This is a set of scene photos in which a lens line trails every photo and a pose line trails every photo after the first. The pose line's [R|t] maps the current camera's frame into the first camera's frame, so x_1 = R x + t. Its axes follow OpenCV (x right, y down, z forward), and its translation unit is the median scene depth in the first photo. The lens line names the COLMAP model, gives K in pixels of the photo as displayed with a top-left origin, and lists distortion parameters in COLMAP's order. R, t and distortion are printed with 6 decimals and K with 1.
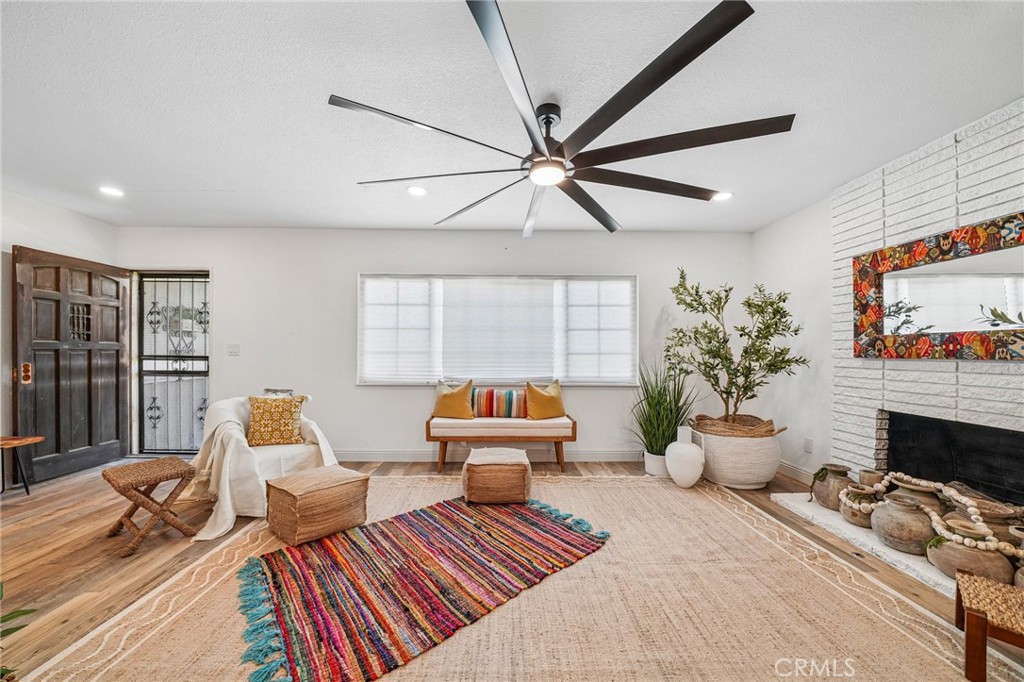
lens RADIAL K [[363.7, 0, 502.1], [0, 363.7, 352.5], [0, 0, 1]] dist [-0.018920, 0.000105]
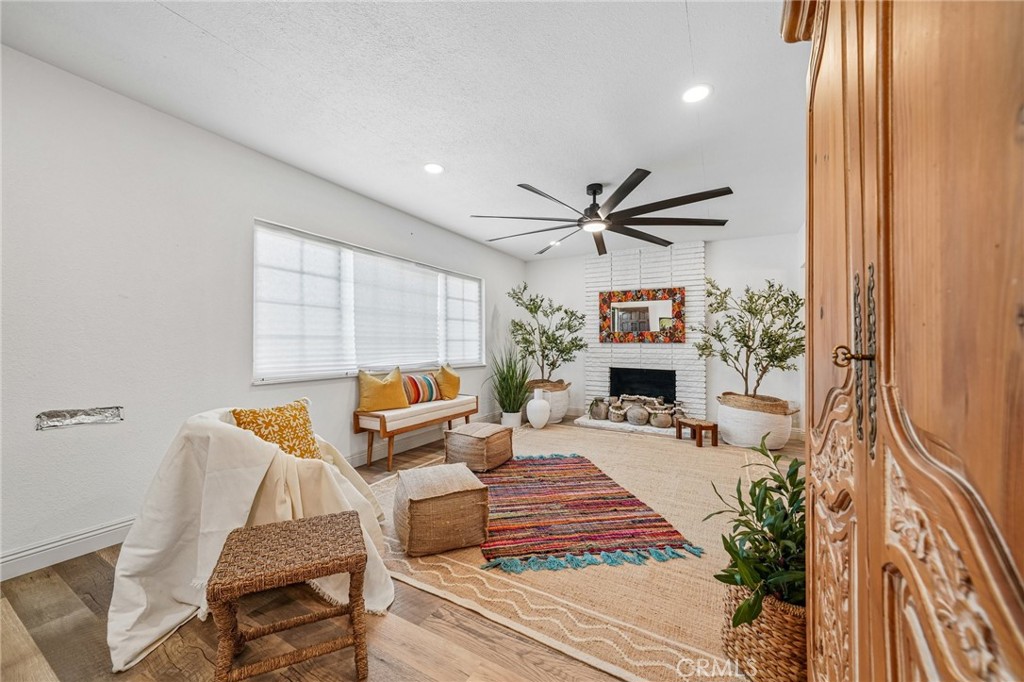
lens RADIAL K [[388.4, 0, 506.3], [0, 388.4, 337.7], [0, 0, 1]] dist [-0.006385, -0.000226]
pose [[0.502142, 0.012157, 0.864700, -0.832002], [-0.003213, 0.999921, -0.012193, 0.011054], [-0.864779, 0.003344, 0.502141, 0.258699]]
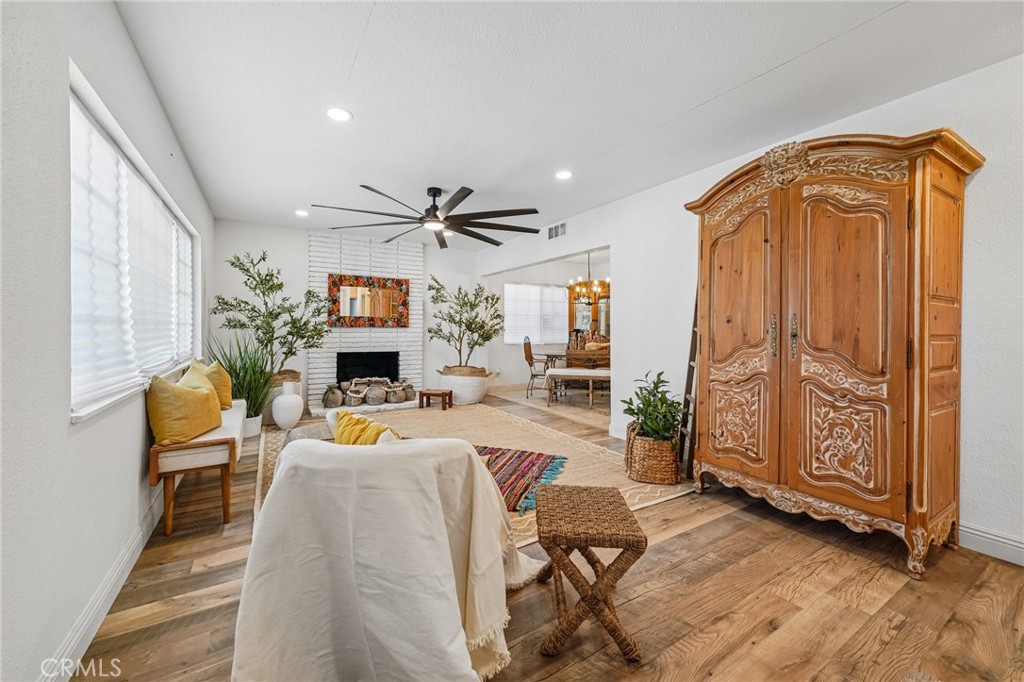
lens RADIAL K [[392.2, 0, 513.8], [0, 392.2, 317.3], [0, 0, 1]] dist [-0.003521, -0.000052]
pose [[-0.526093, 0.019152, 0.850211, -0.935043], [-0.005485, 0.999649, -0.025913, 0.008764], [-0.850409, -0.018296, -0.525803, 0.903550]]
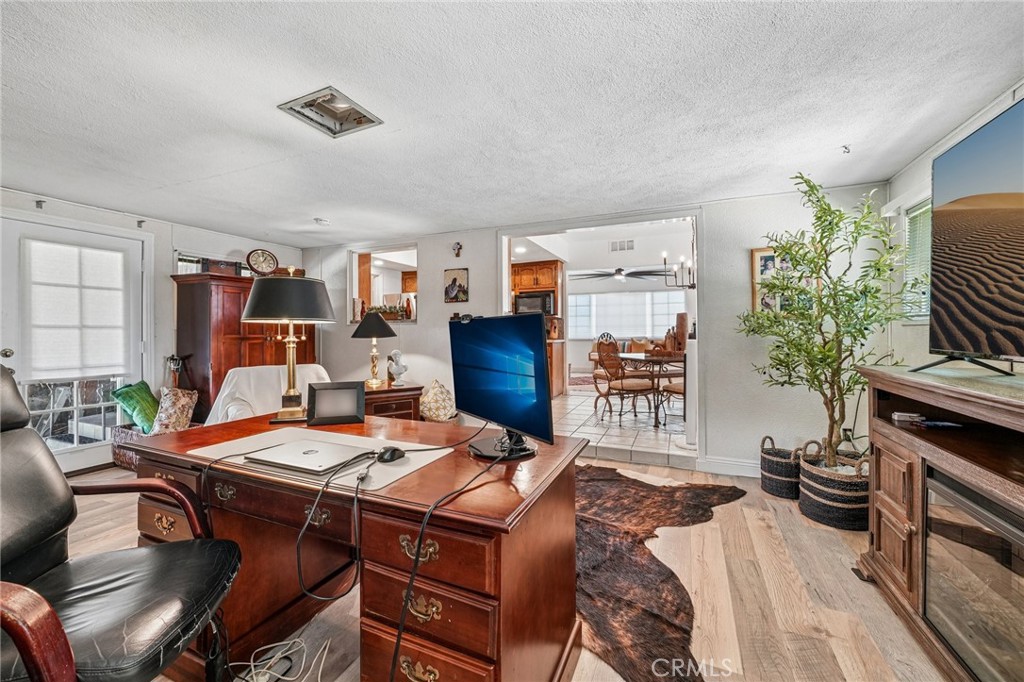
lens RADIAL K [[408.0, 0, 511.1], [0, 408.0, 329.5], [0, 0, 1]] dist [0.000110, 0.000007]
pose [[0.918398, -0.010914, -0.395507, 0.399975], [0.009891, 0.999940, -0.004627, 0.031479], [0.395534, 0.000338, 0.918451, -1.730651]]
